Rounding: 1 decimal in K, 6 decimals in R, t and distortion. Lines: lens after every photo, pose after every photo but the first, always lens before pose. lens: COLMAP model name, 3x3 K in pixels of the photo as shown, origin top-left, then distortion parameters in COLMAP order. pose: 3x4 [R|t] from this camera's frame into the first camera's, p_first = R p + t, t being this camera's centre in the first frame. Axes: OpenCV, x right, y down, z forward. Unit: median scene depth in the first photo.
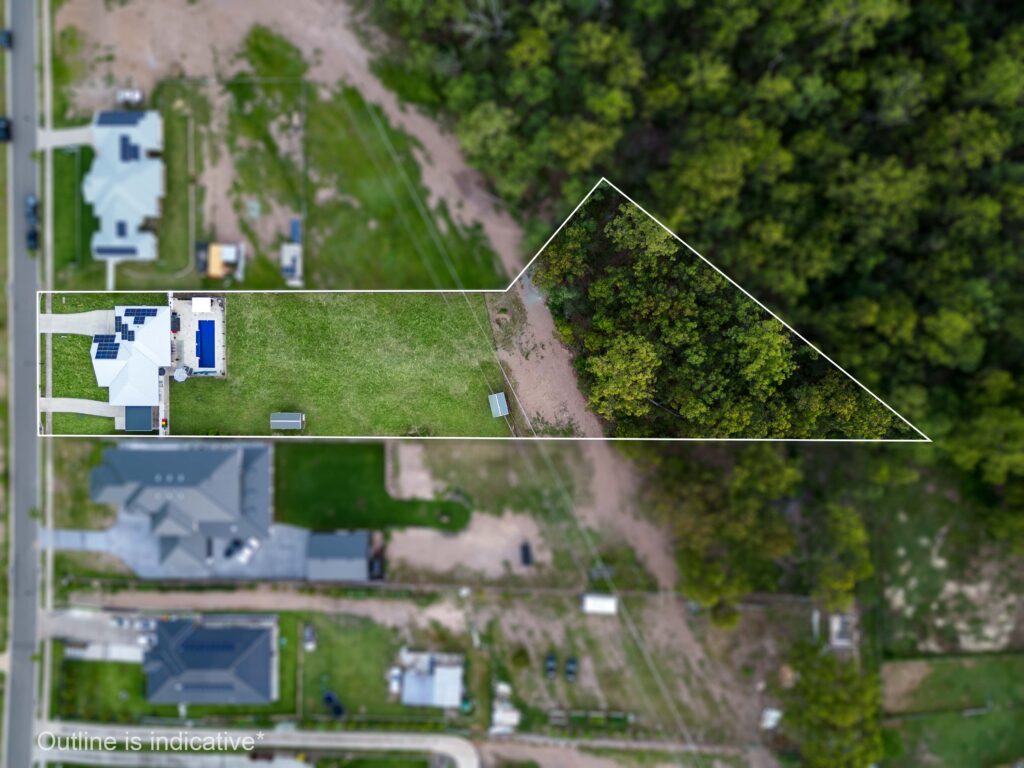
lens RADIAL K [[719.0, 0, 513.4], [0, 719.0, 384.2], [0, 0, 1]] dist [0.080679, -0.083849]
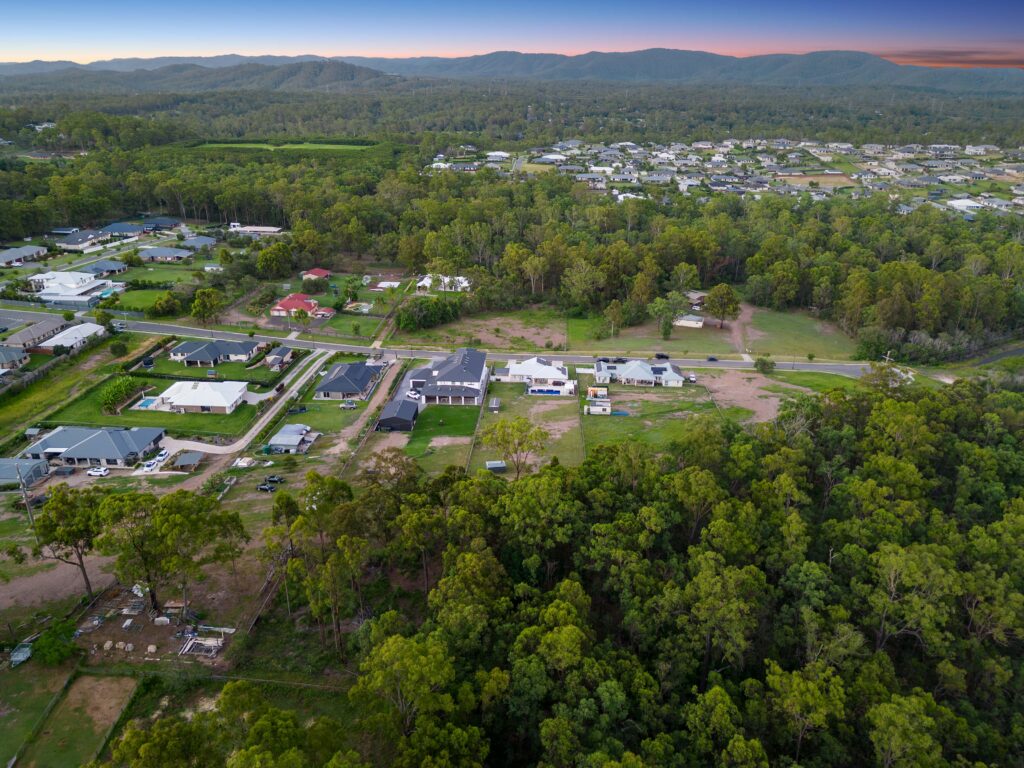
lens RADIAL K [[719.0, 0, 513.4], [0, 719.0, 384.2], [0, 0, 1]] dist [0.080679, -0.083849]
pose [[-0.049329, 0.406588, -0.912279, 1.026590], [-0.998235, -0.050299, 0.031560, -0.033662], [-0.033055, 0.912226, 0.408352, 0.345341]]
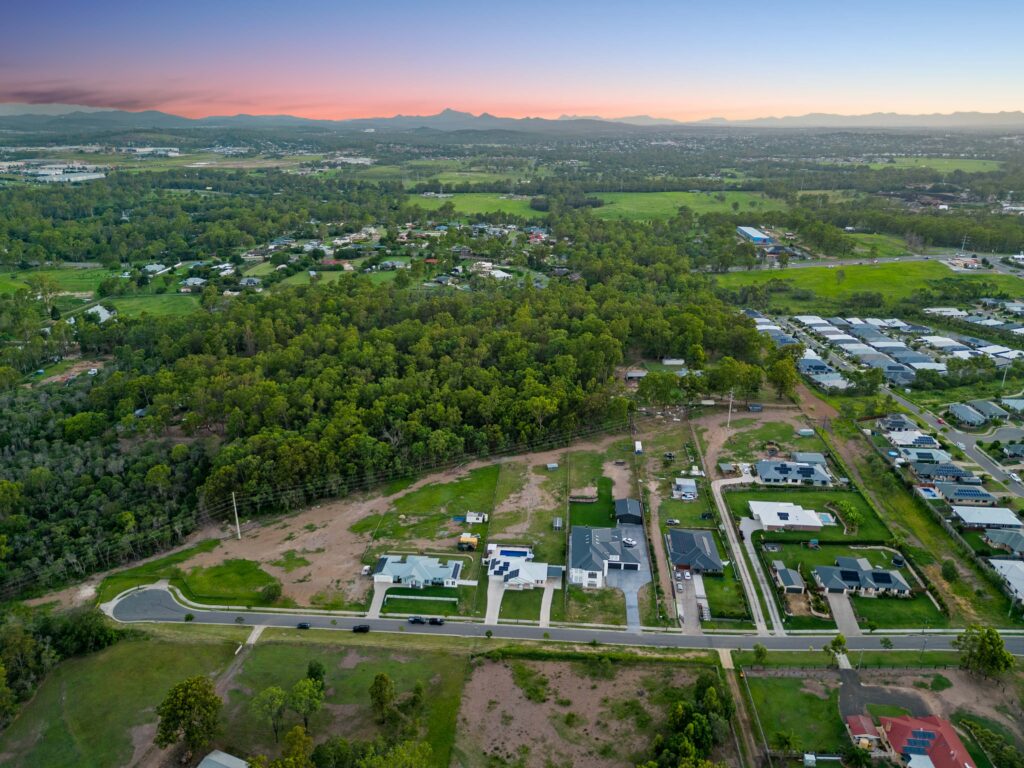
lens RADIAL K [[719.0, 0, 513.4], [0, 719.0, 384.2], [0, 0, 1]] dist [0.080679, -0.083849]
pose [[0.080309, -0.322159, 0.943273, -1.961866], [0.996652, 0.011377, -0.080968, 0.082344], [0.015353, 0.946617, 0.321994, 0.049306]]
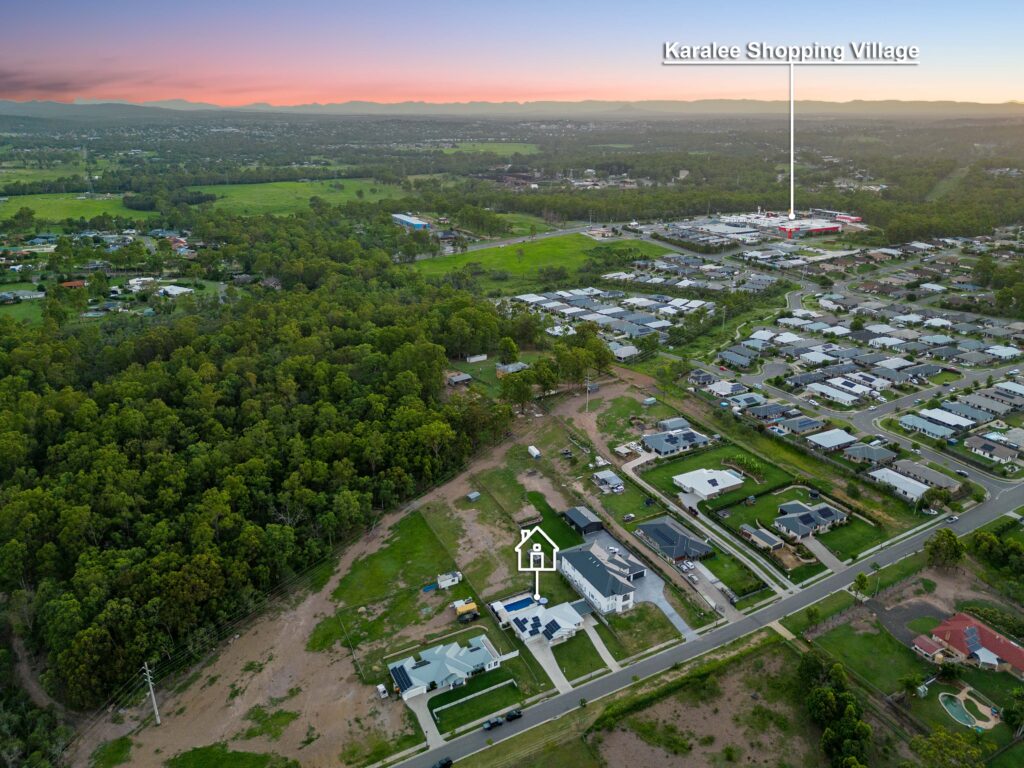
lens RADIAL K [[719.0, 0, 513.4], [0, 719.0, 384.2], [0, 0, 1]] dist [0.080679, -0.083849]
pose [[-0.471662, -0.296519, 0.830428, -1.577402], [0.881442, -0.184598, 0.434723, -0.658325], [0.024391, 0.937017, 0.348432, 0.021503]]
